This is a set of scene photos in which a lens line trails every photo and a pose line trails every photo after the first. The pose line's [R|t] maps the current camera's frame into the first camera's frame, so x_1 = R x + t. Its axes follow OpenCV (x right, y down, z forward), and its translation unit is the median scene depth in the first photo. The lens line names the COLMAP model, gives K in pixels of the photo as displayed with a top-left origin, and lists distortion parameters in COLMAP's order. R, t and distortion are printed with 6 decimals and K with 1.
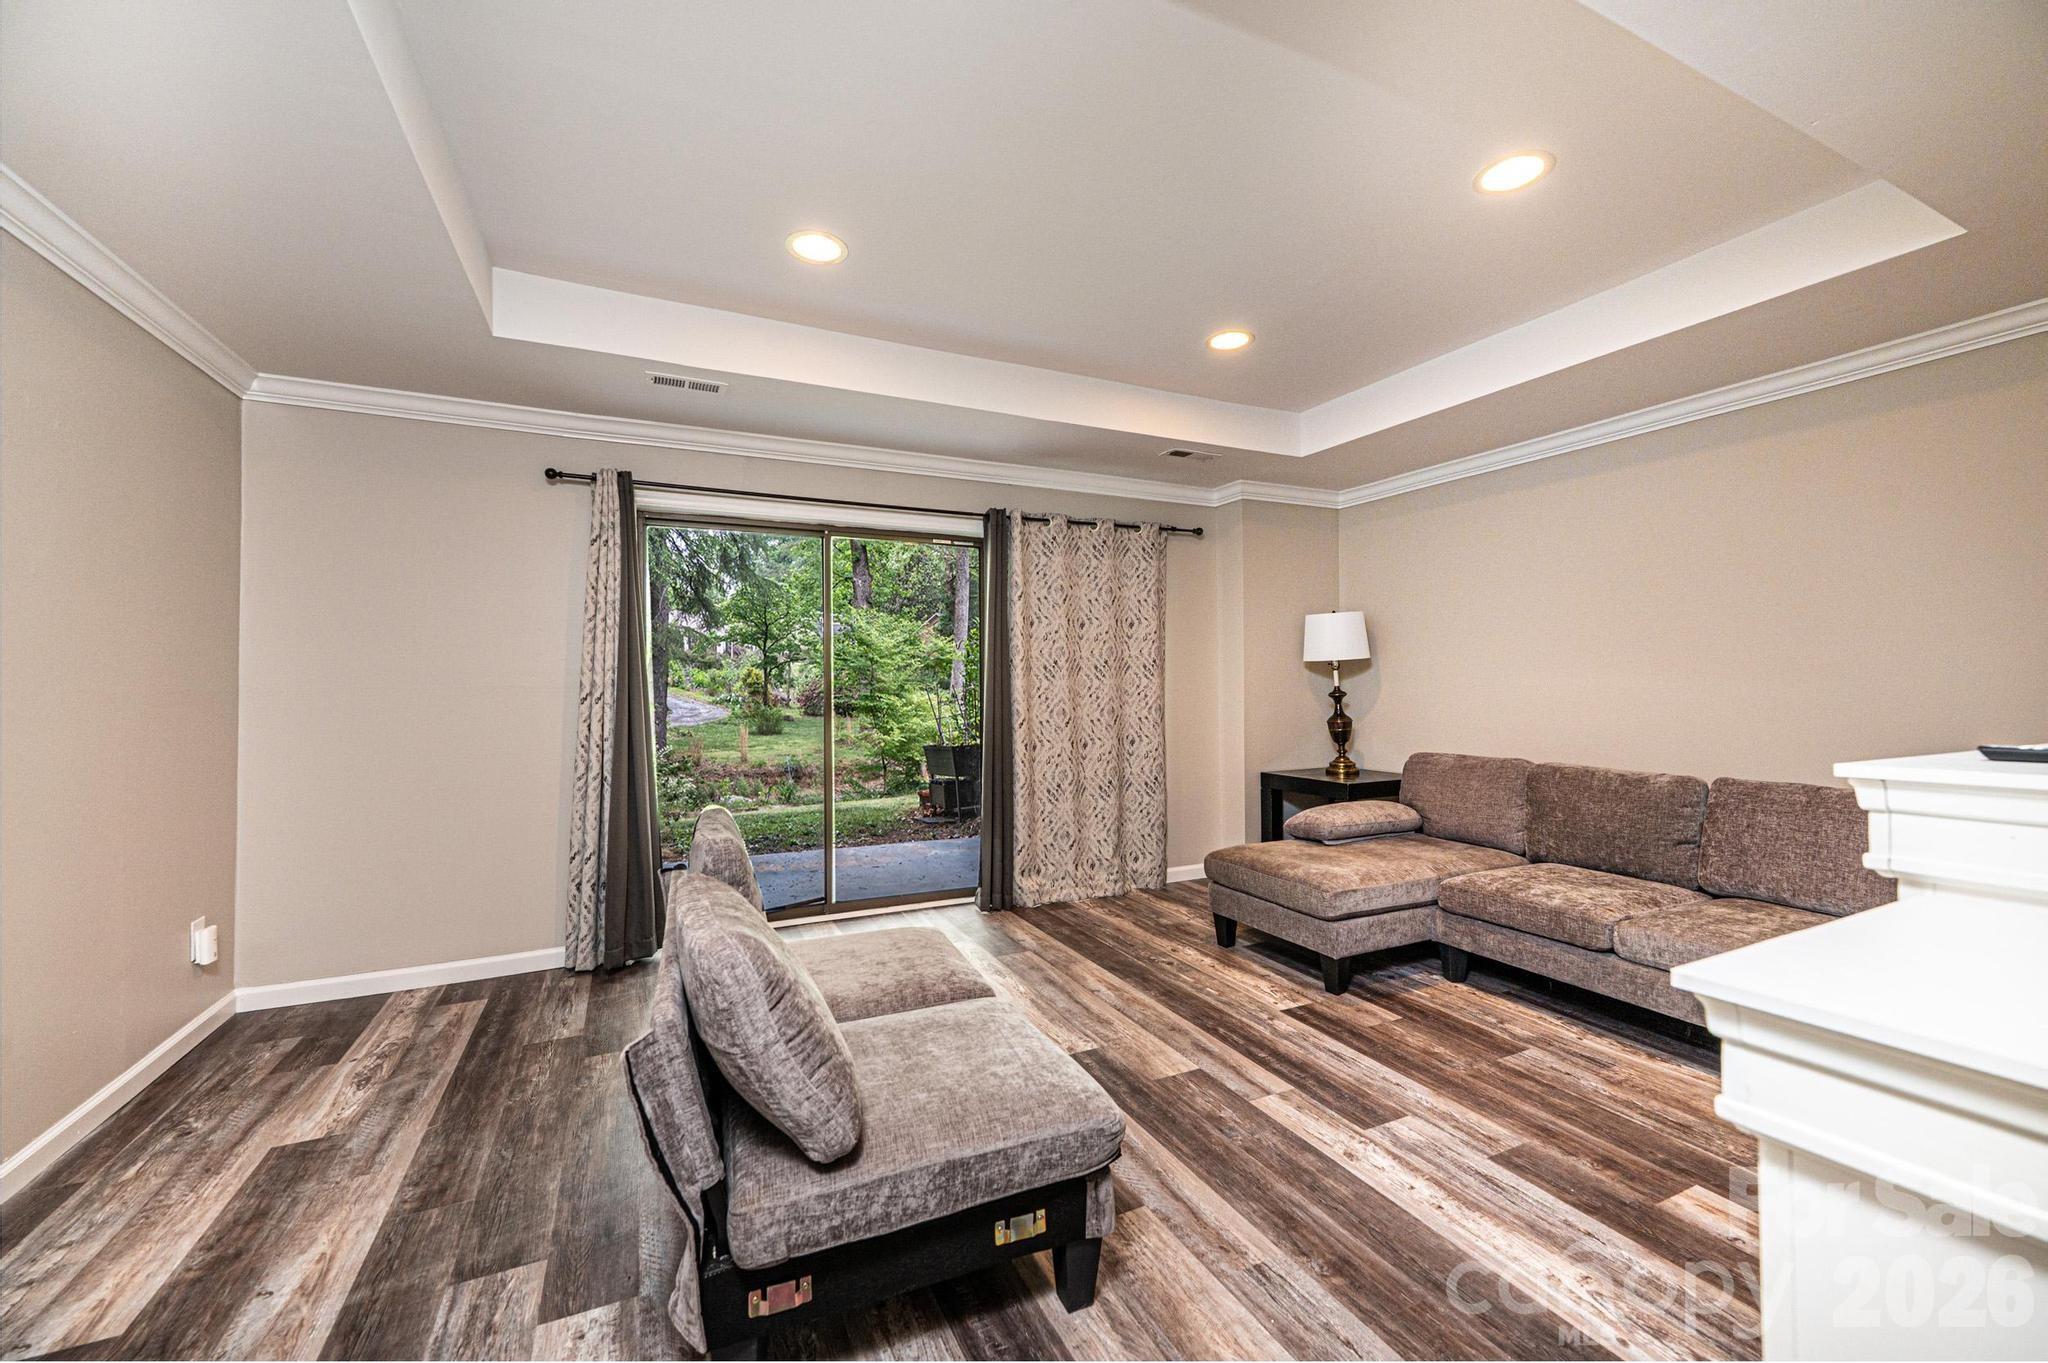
lens RADIAL K [[812.7, 0, 1025.1], [0, 812.7, 686.5], [0, 0, 1]] dist [-0.000634, -0.000283]
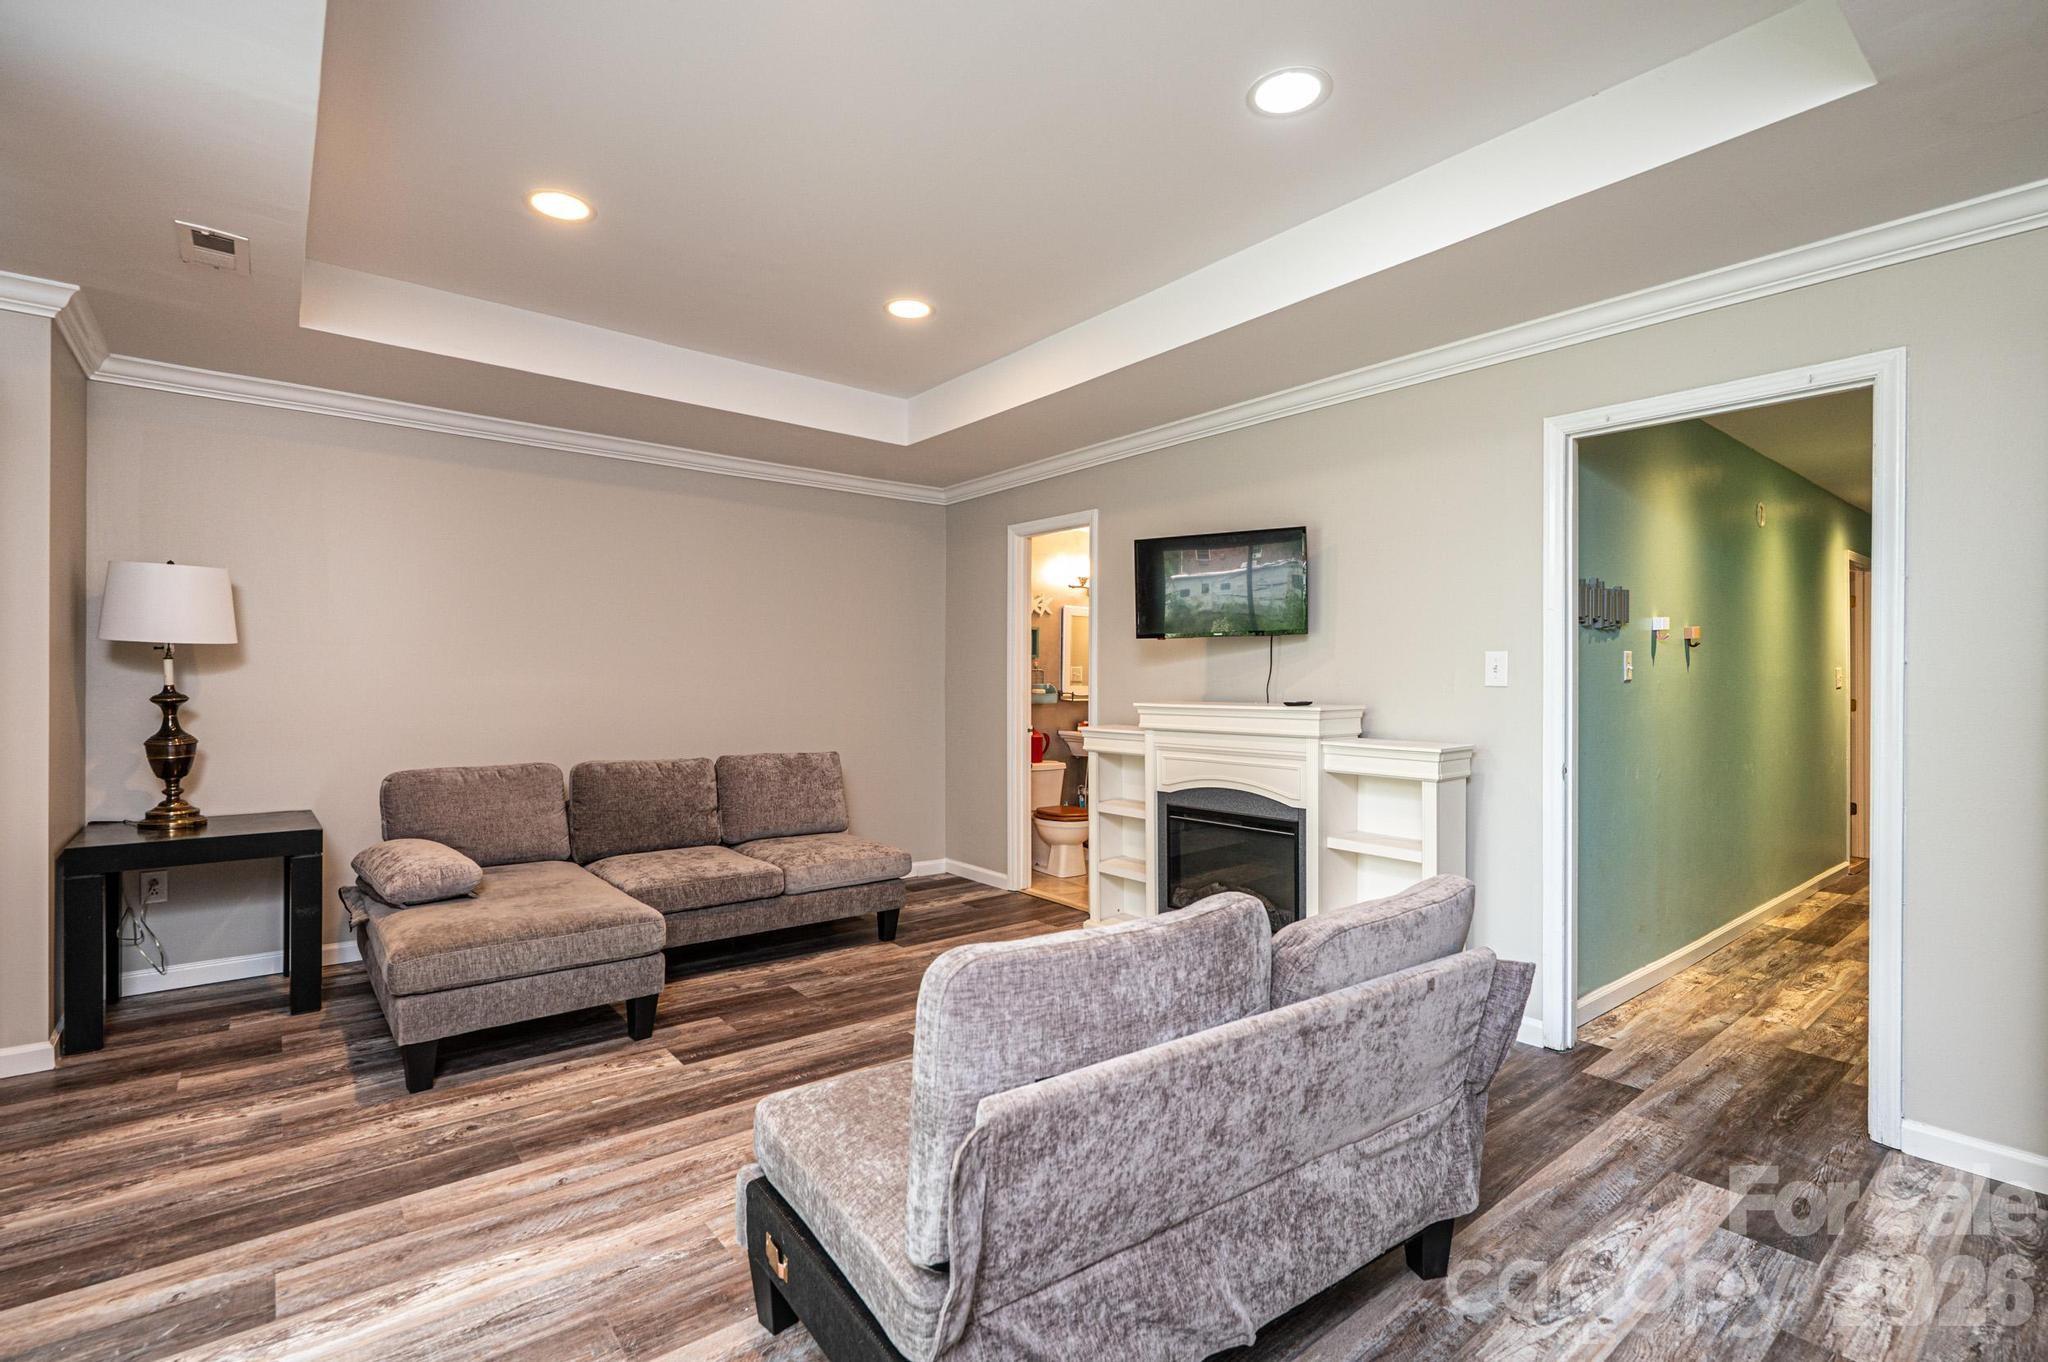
lens RADIAL K [[935.1, 0, 1024.2], [0, 935.1, 684.6], [0, 0, 1]] dist [-0.000416, 0.000102]
pose [[-0.236935, 0.005033, 0.971513, -0.639220], [0.000261, 0.999987, -0.005117, 0.004148], [-0.971526, -0.000959, -0.236933, 0.778840]]
